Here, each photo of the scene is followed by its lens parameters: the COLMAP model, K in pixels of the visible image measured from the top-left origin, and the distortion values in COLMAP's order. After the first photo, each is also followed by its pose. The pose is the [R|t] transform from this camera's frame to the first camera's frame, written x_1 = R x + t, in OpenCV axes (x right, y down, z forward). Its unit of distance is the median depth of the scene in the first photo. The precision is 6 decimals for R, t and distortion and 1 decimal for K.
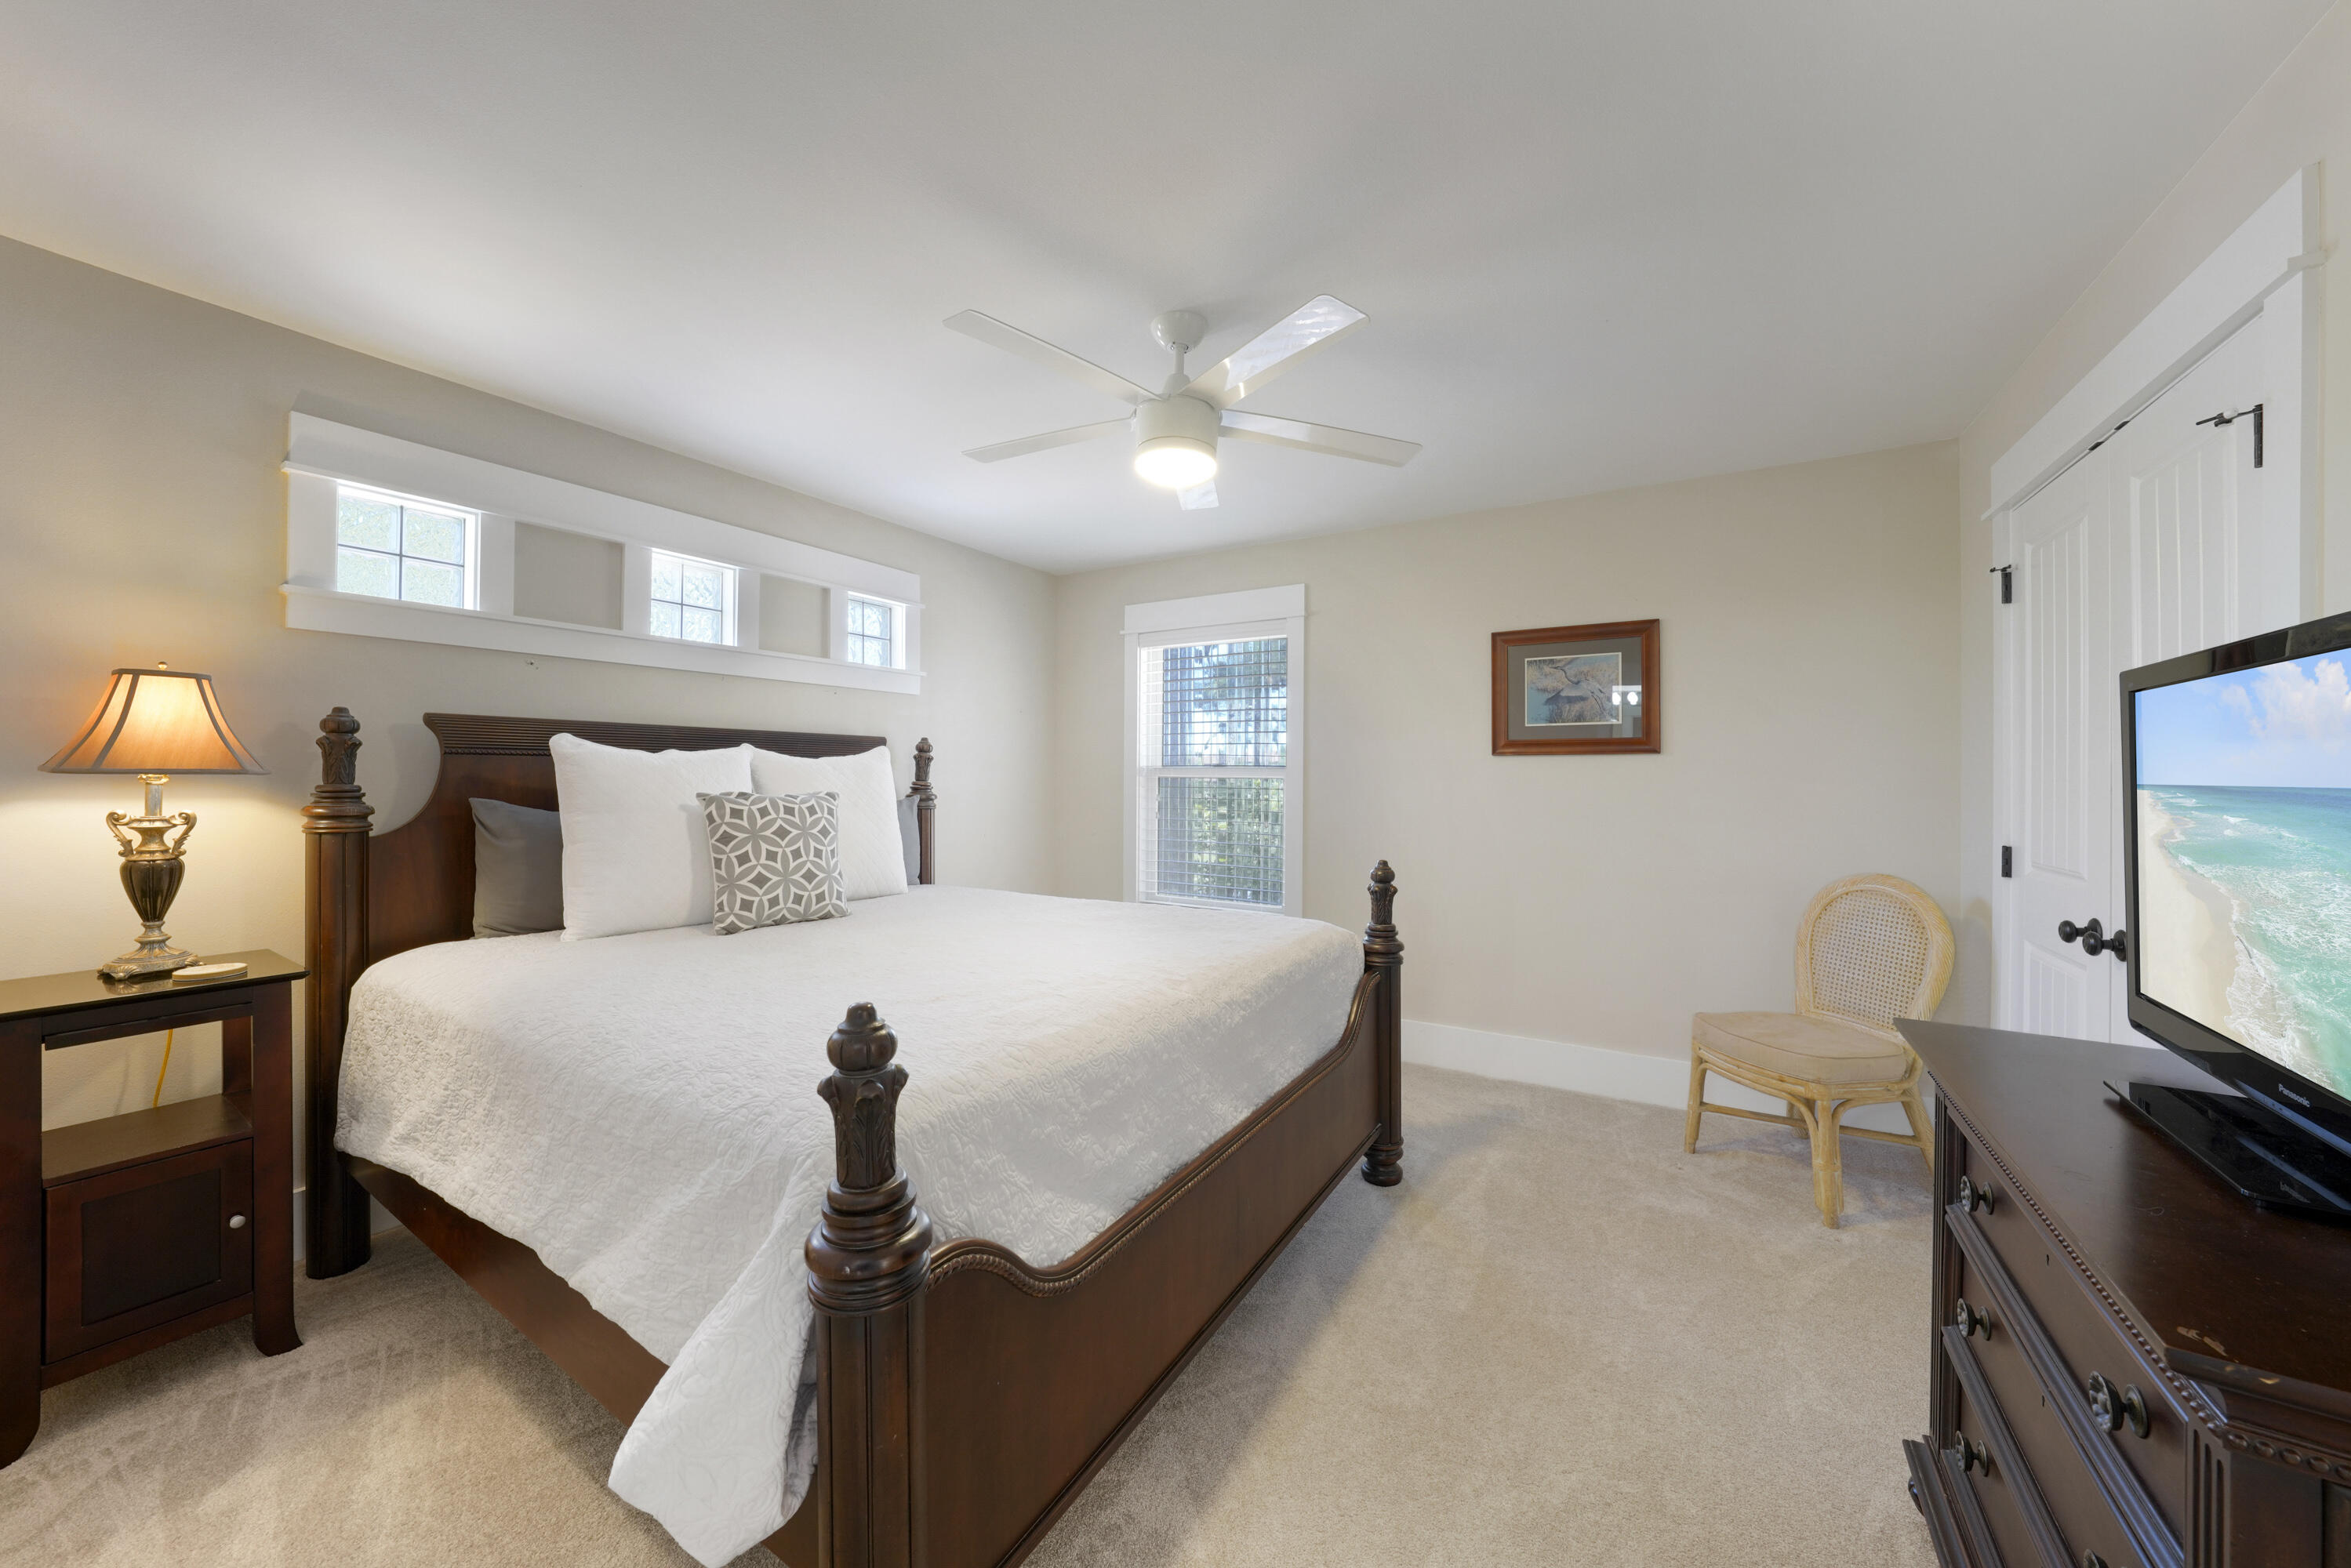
lens RADIAL K [[860.1, 0, 1175.5], [0, 860.1, 784.0], [0, 0, 1]] dist [-0.000623, -0.000109]
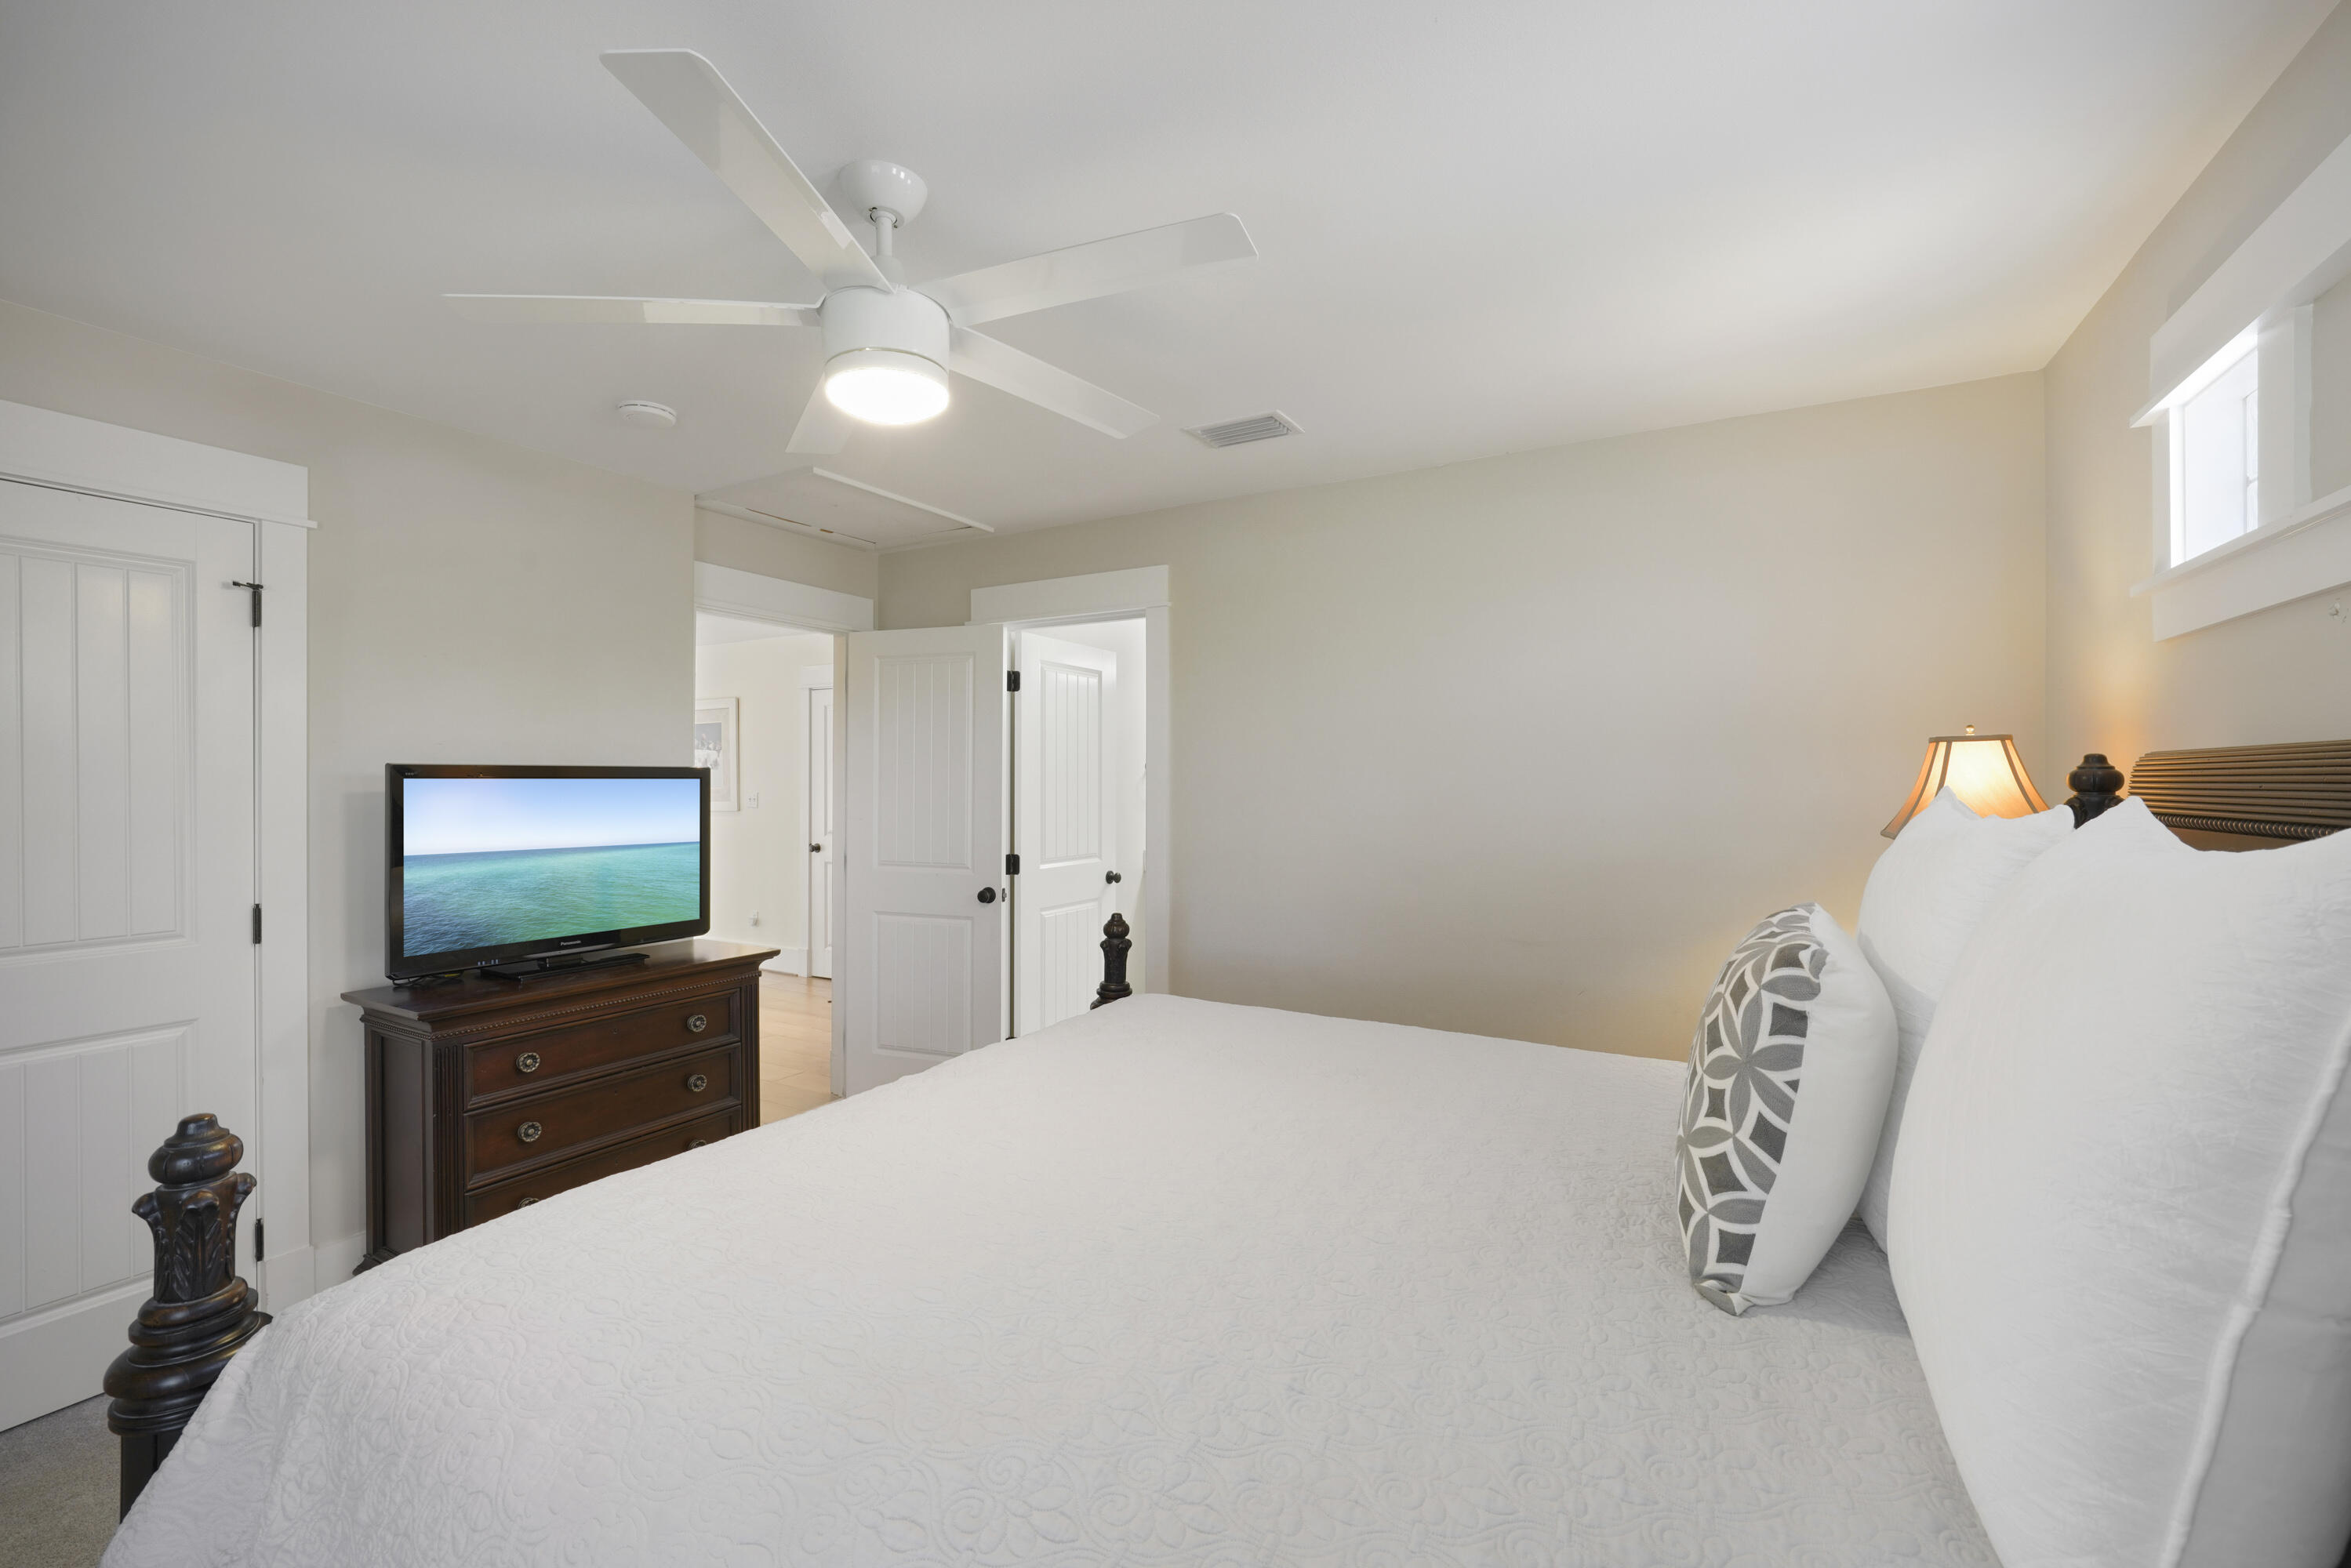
lens RADIAL K [[903.5, 0, 1175.5], [0, 903.5, 784.0], [0, 0, 1]] dist [-0.000041, -0.000012]
pose [[-0.999441, -0.003646, -0.033247, -0.130265], [-0.003749, 0.999988, 0.003037, -0.044050], [0.033235, 0.003160, -0.999443, 1.180316]]
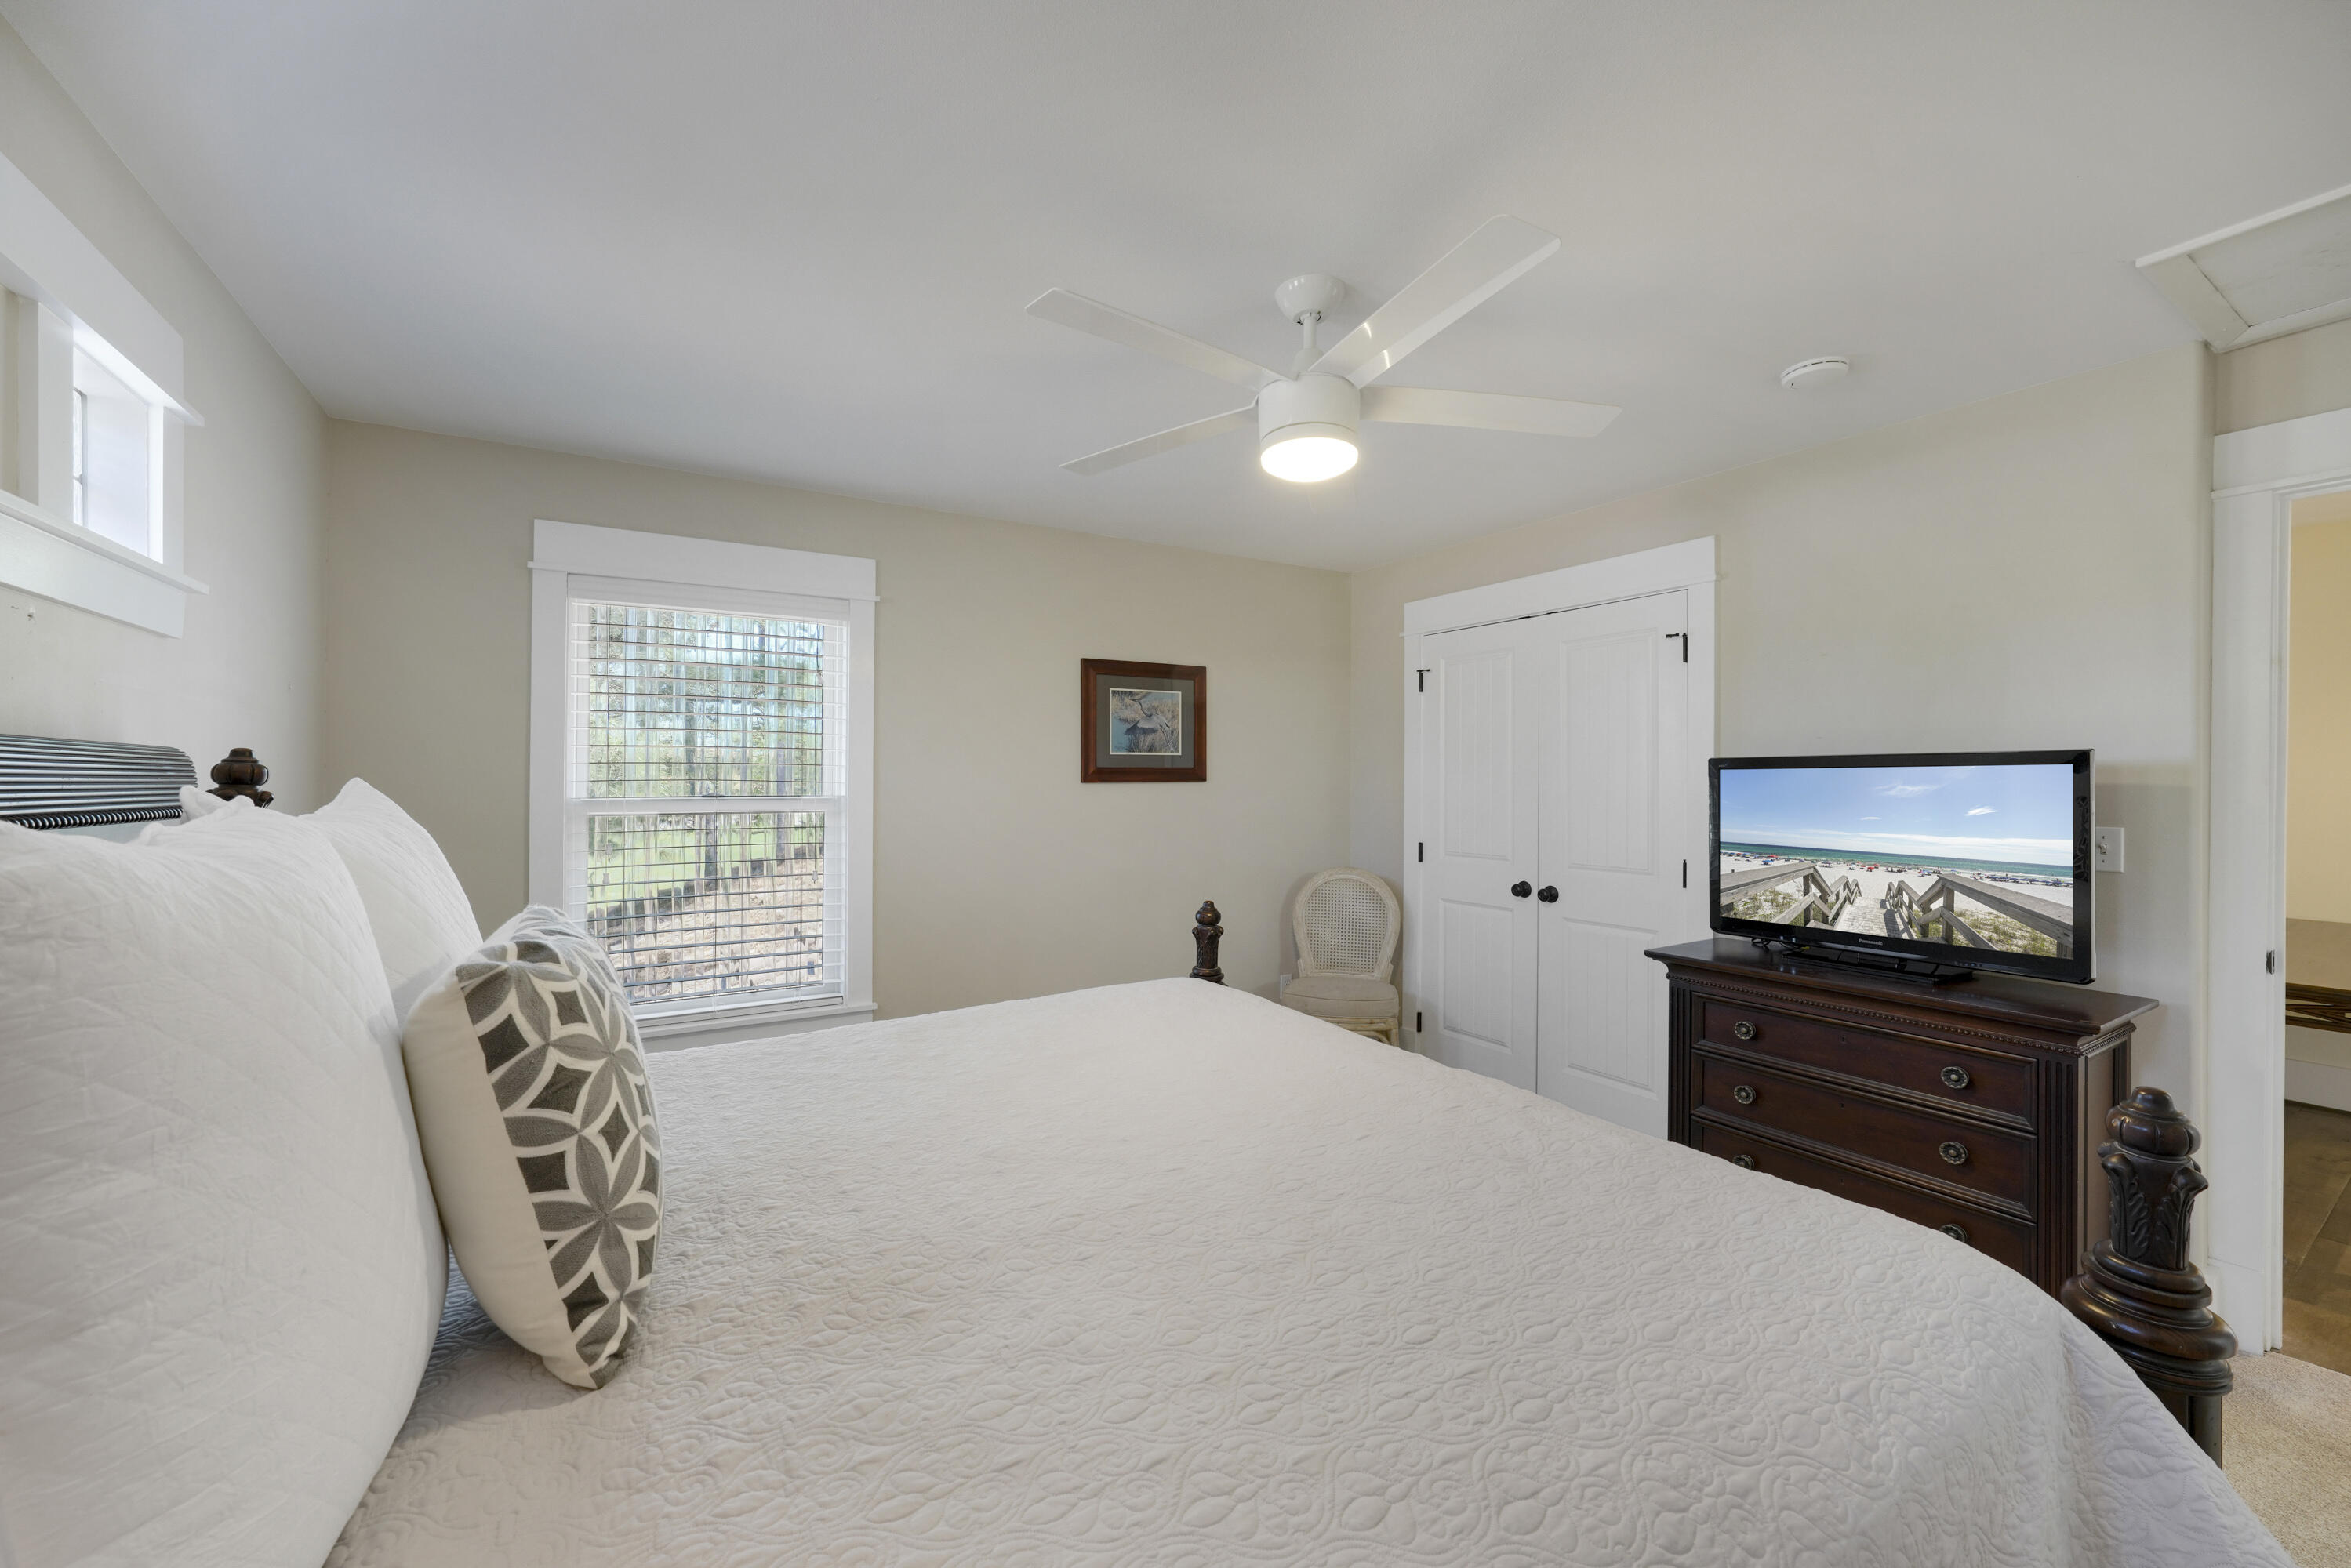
lens RADIAL K [[888.1, 0, 1175.5], [0, 888.1, 784.0], [0, 0, 1]] dist [-0.030048, 0.000011]
pose [[0.455538, -0.009643, 0.890164, -0.558383], [0.010403, 0.999931, 0.005508, -0.040944], [-0.890156, 0.006751, 0.455607, 0.502780]]
